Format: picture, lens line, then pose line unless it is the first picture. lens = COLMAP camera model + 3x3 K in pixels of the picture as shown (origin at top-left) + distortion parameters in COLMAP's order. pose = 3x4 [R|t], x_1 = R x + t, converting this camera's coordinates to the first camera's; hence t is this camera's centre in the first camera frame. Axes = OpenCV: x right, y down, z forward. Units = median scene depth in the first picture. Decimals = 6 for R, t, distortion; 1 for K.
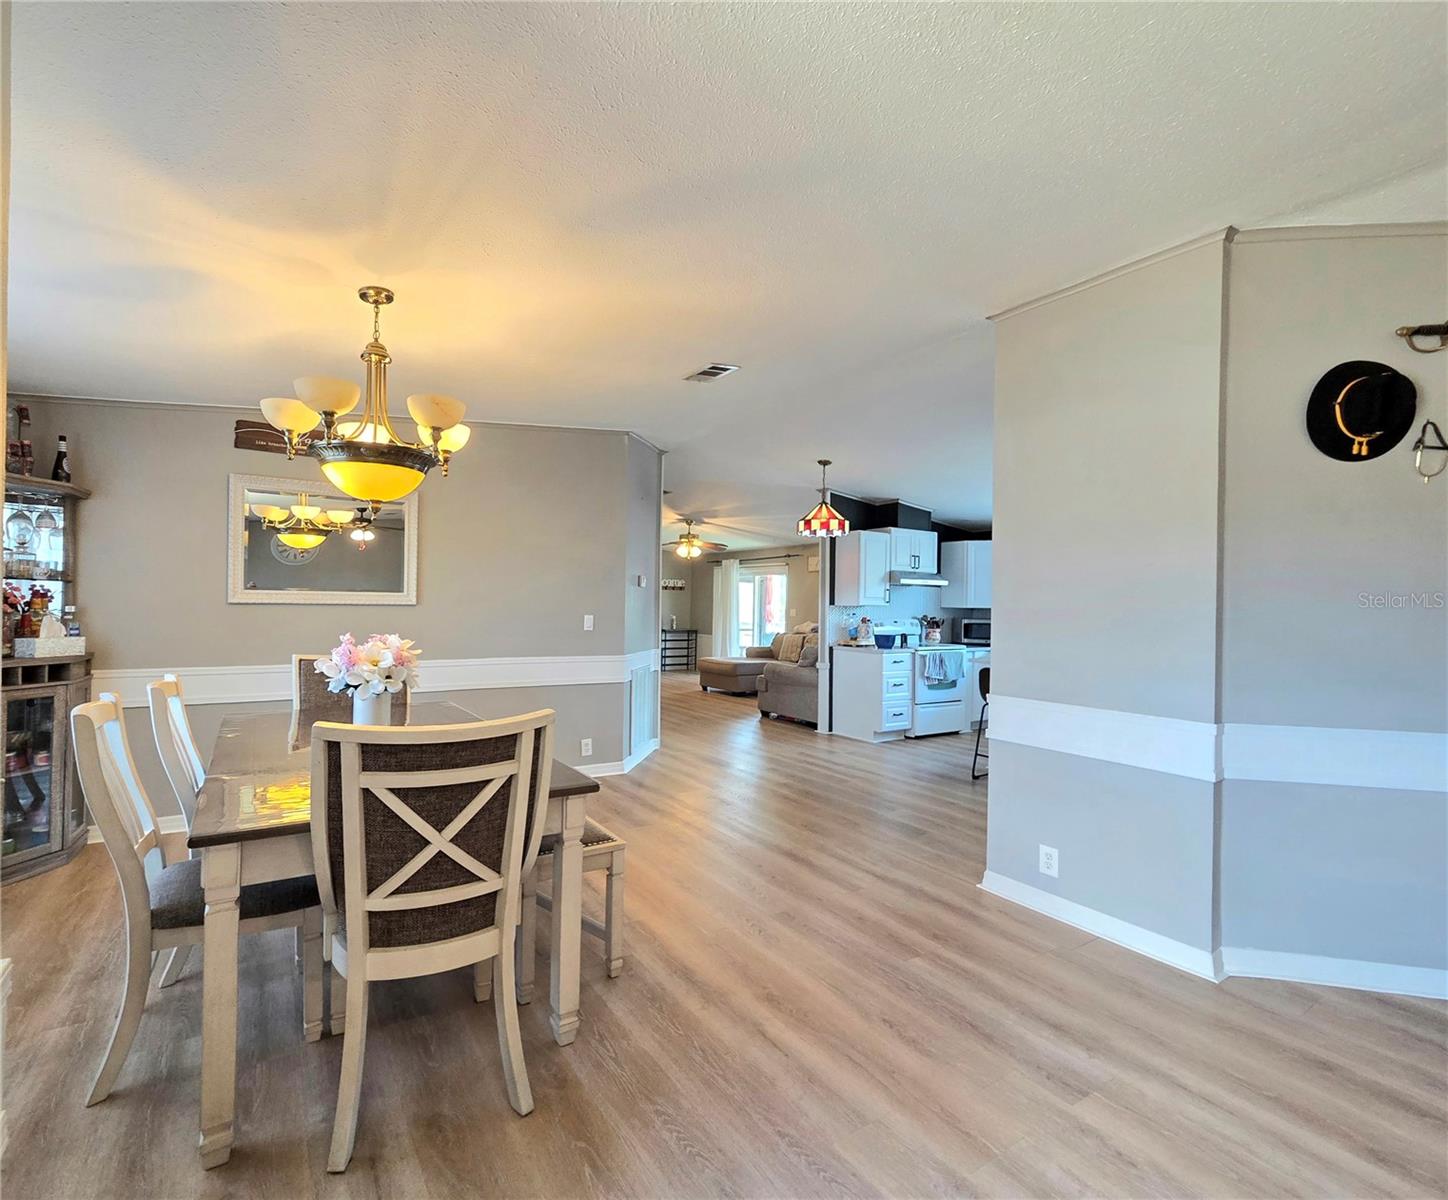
lens RADIAL K [[672.0, 0, 641.4], [0, 672.0, 598.0], [0, 0, 1]] dist [0.000470, 0.000004]
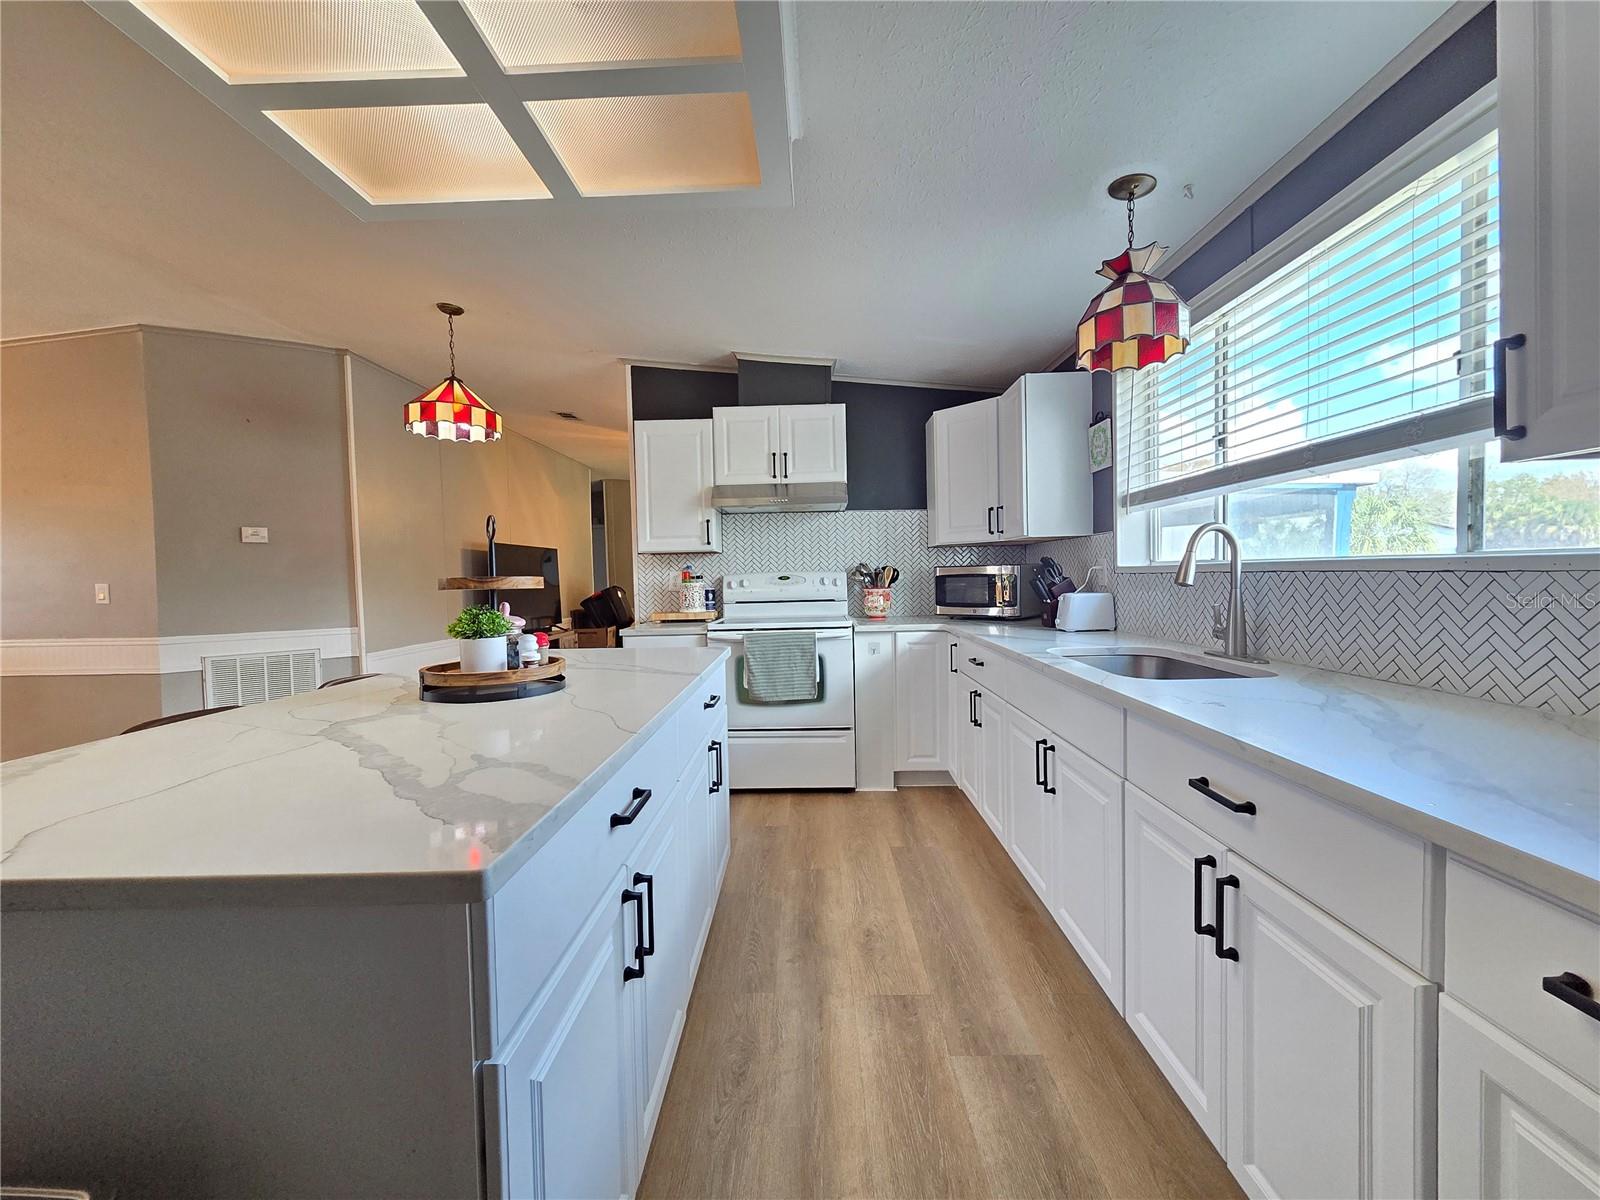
lens RADIAL K [[649.4, 0, 800.0], [0, 649.4, 600.0], [0, 0, 1]] dist [0.001936, 0.000137]
pose [[0.853220, -0.016202, -0.521299, 0.648391], [0.039301, 0.998673, 0.033286, 0.035050], [0.520068, -0.048888, 0.852725, 0.526771]]
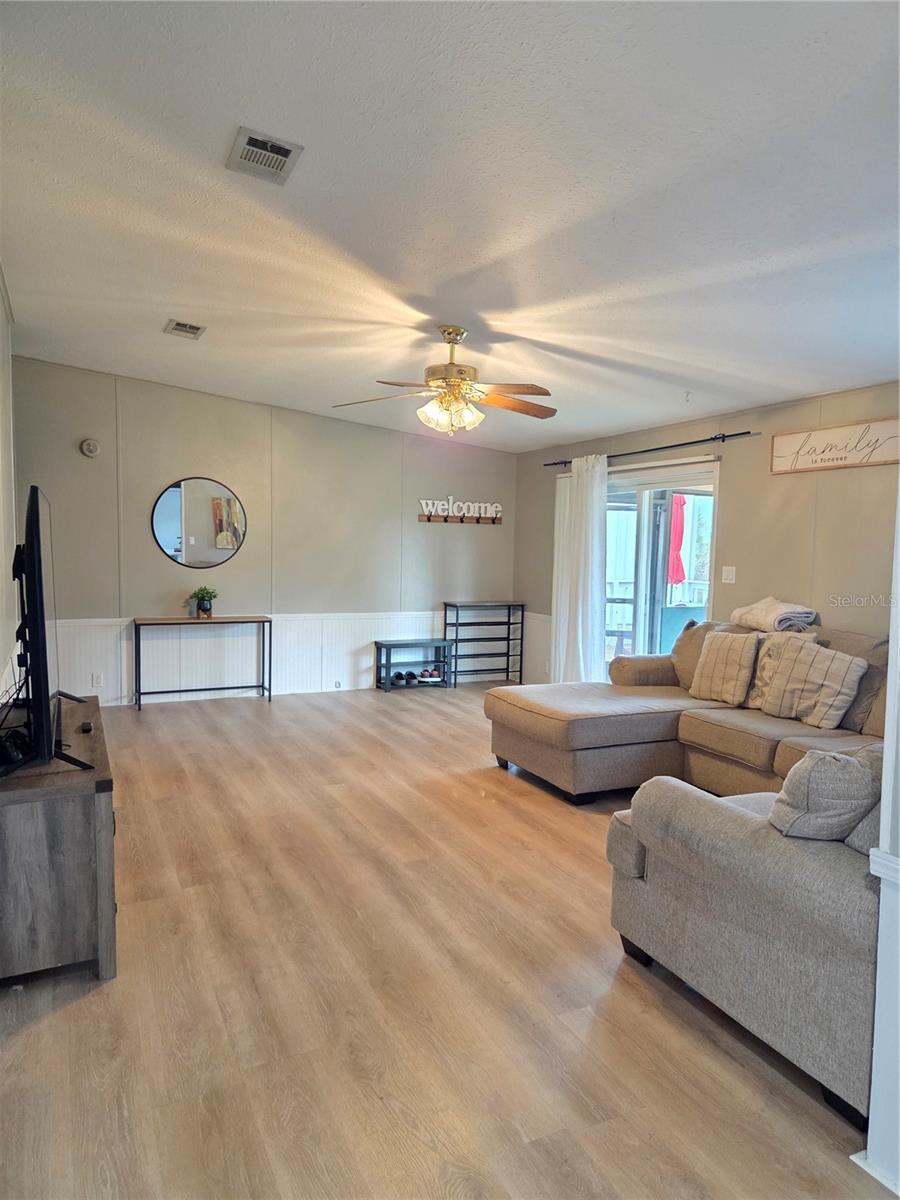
lens RADIAL K [[815.1, 0, 450.0], [0, 815.1, 600.0], [0, 0, 1]] dist [0.055799, -0.003743]
pose [[0.996108, 0.007034, -0.087859, 0.140338], [-0.000484, 0.997232, 0.074350, -0.000889], [0.088139, -0.074018, 0.993354, 0.683996]]
